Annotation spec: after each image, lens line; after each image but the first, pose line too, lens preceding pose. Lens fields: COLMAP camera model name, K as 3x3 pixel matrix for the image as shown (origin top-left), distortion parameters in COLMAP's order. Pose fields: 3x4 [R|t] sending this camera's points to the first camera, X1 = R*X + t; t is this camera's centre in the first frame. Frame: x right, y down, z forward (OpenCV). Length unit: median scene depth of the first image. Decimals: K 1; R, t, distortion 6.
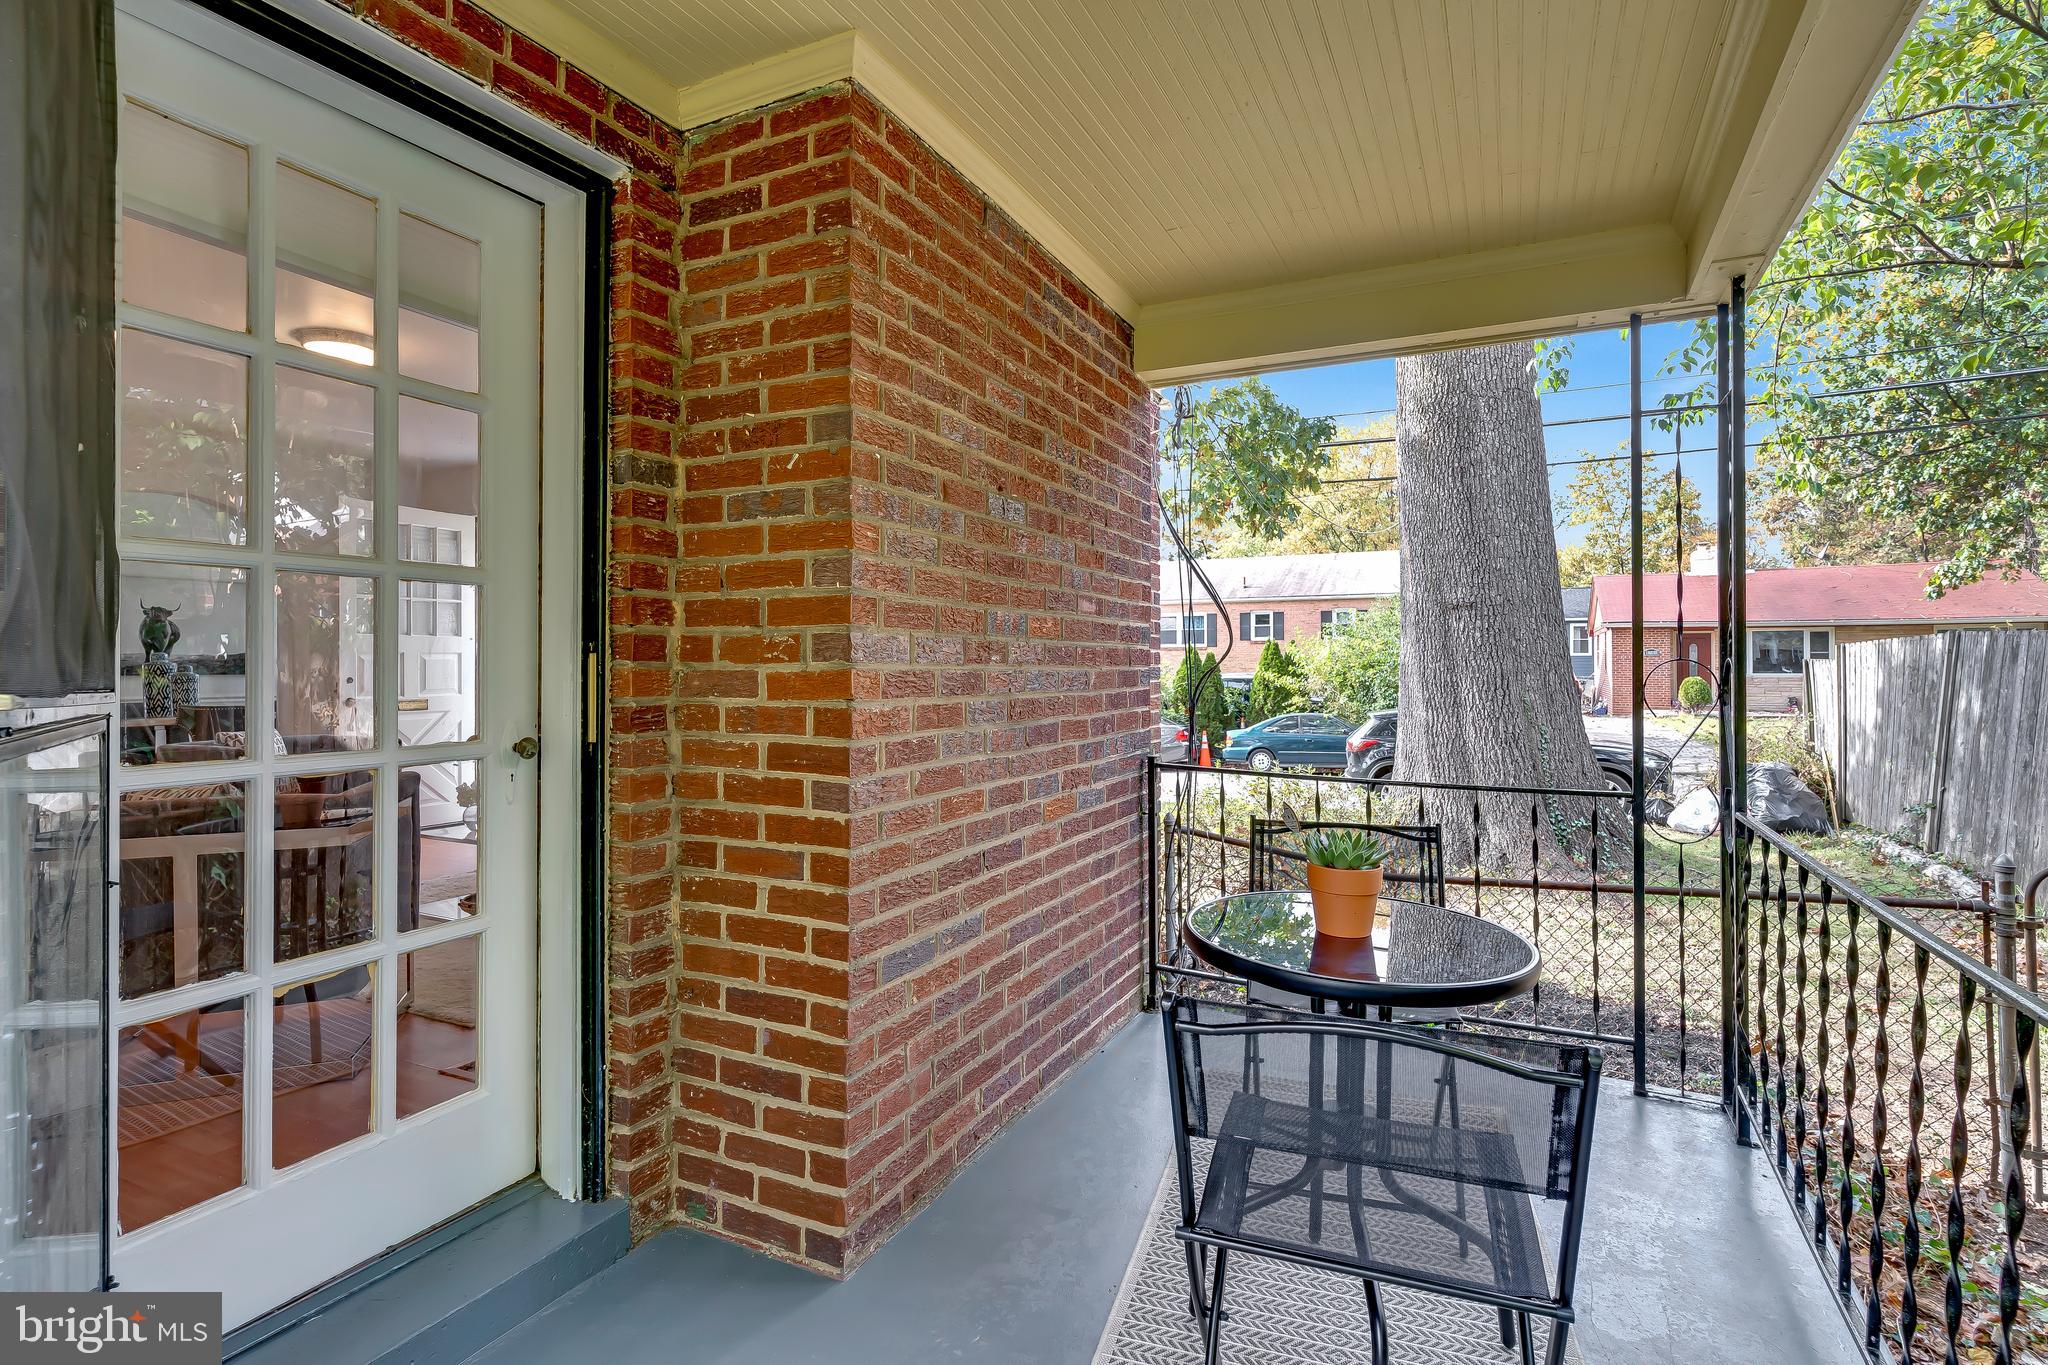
lens RADIAL K [[984.1, 0, 1023.7], [0, 984.1, 667.4], [0, 0, 1]] dist [0.003663, 0.000924]
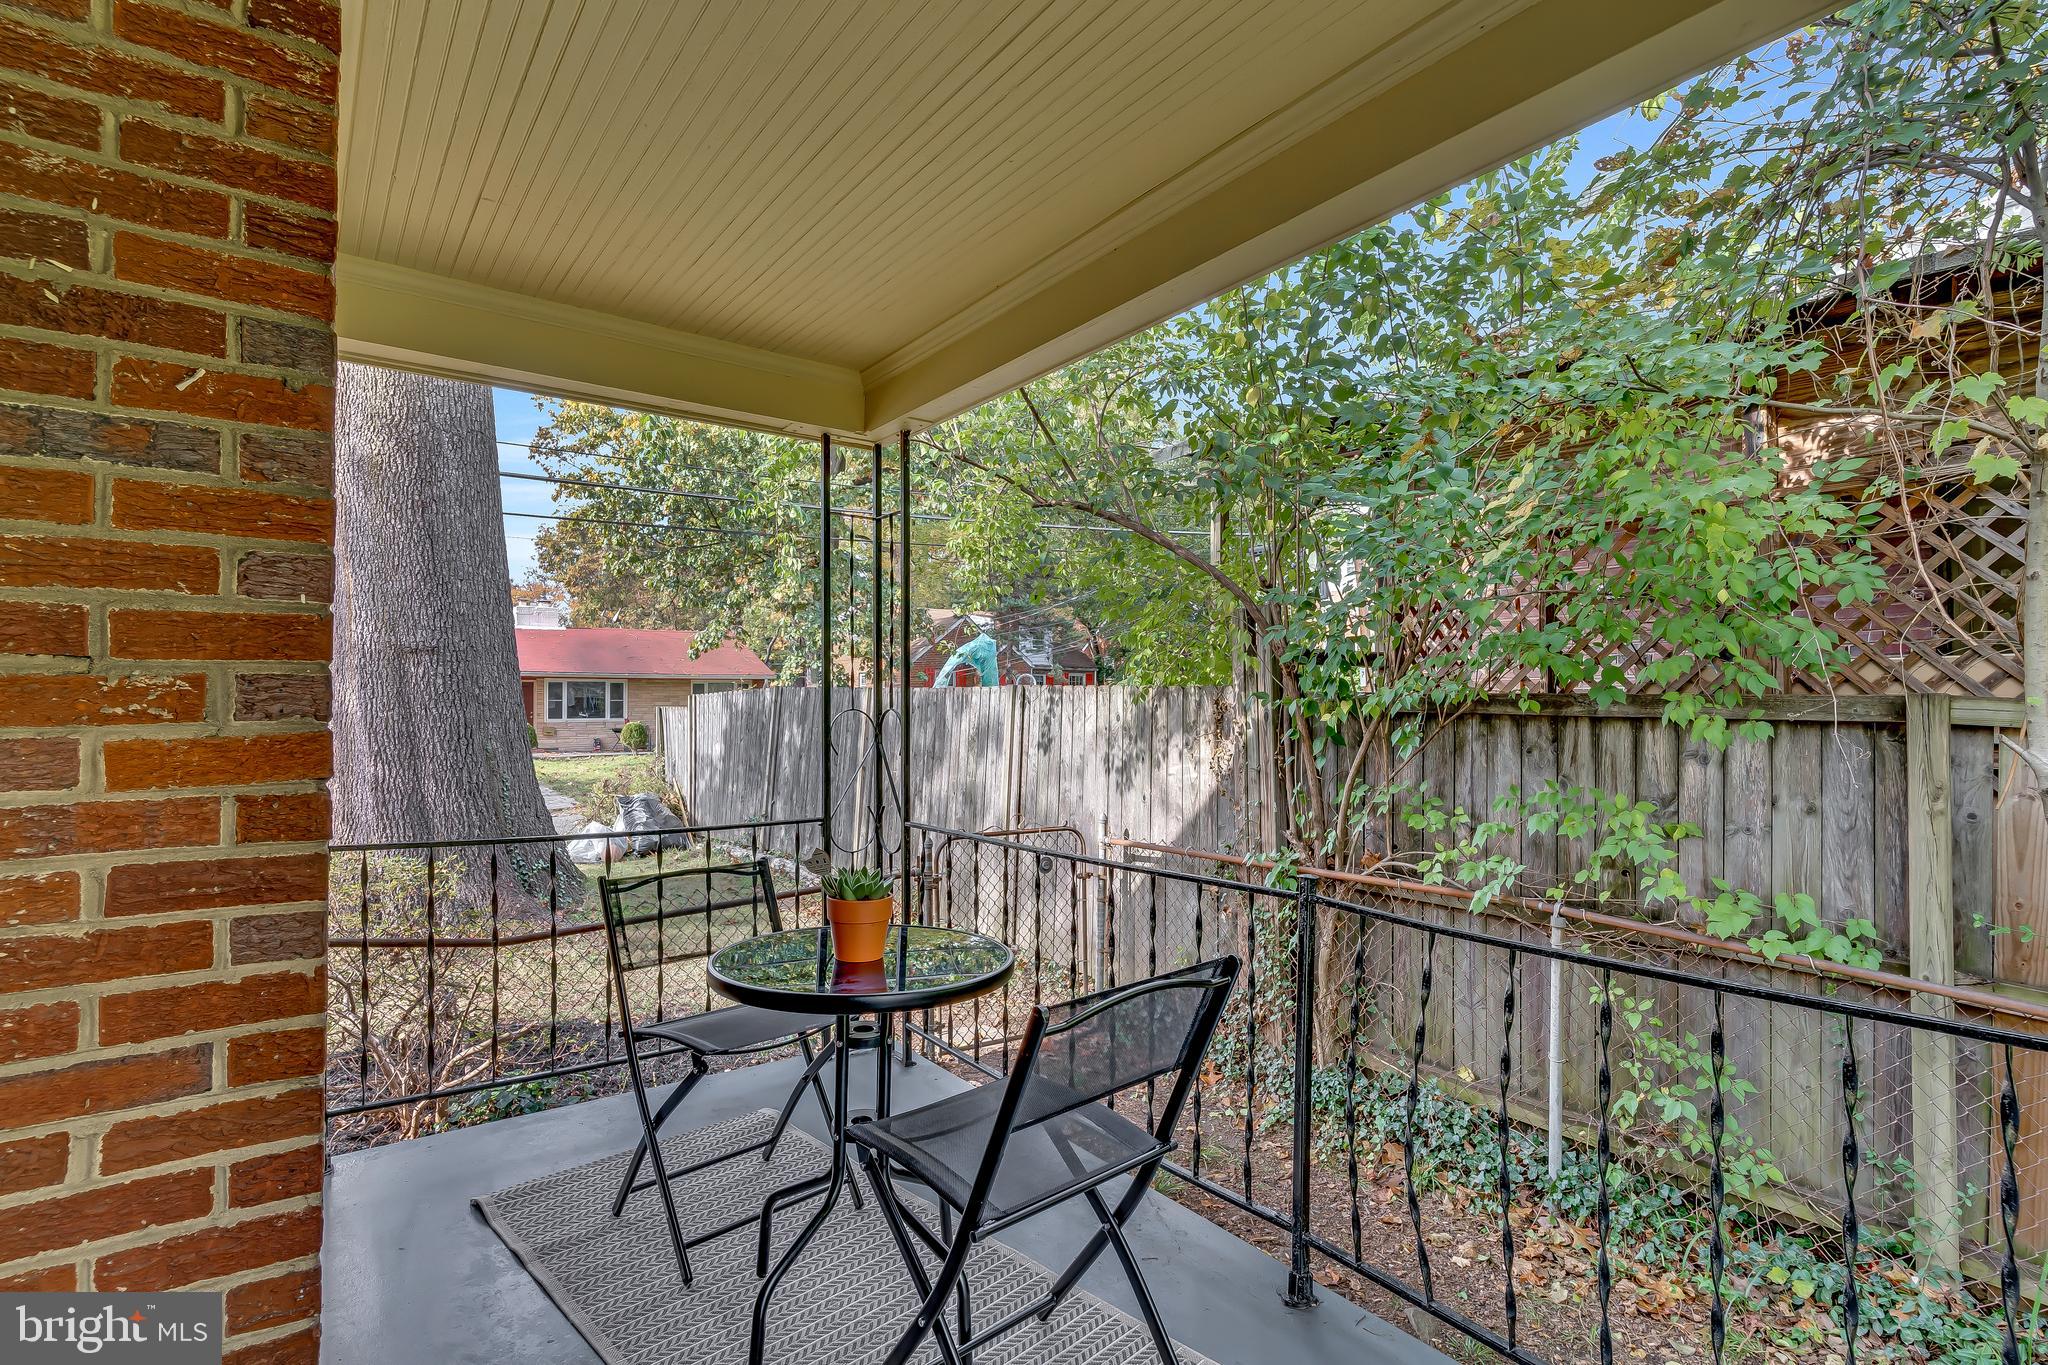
lens RADIAL K [[983.5, 0, 1024.6], [0, 983.5, 696.9], [0, 0, 1]] dist [0.004440, -0.000213]
pose [[0.463262, 0.007731, 0.886188, -0.511460], [0.007657, 0.999890, -0.012726, -0.008654], [-0.886188, 0.012681, 0.463152, 0.281756]]
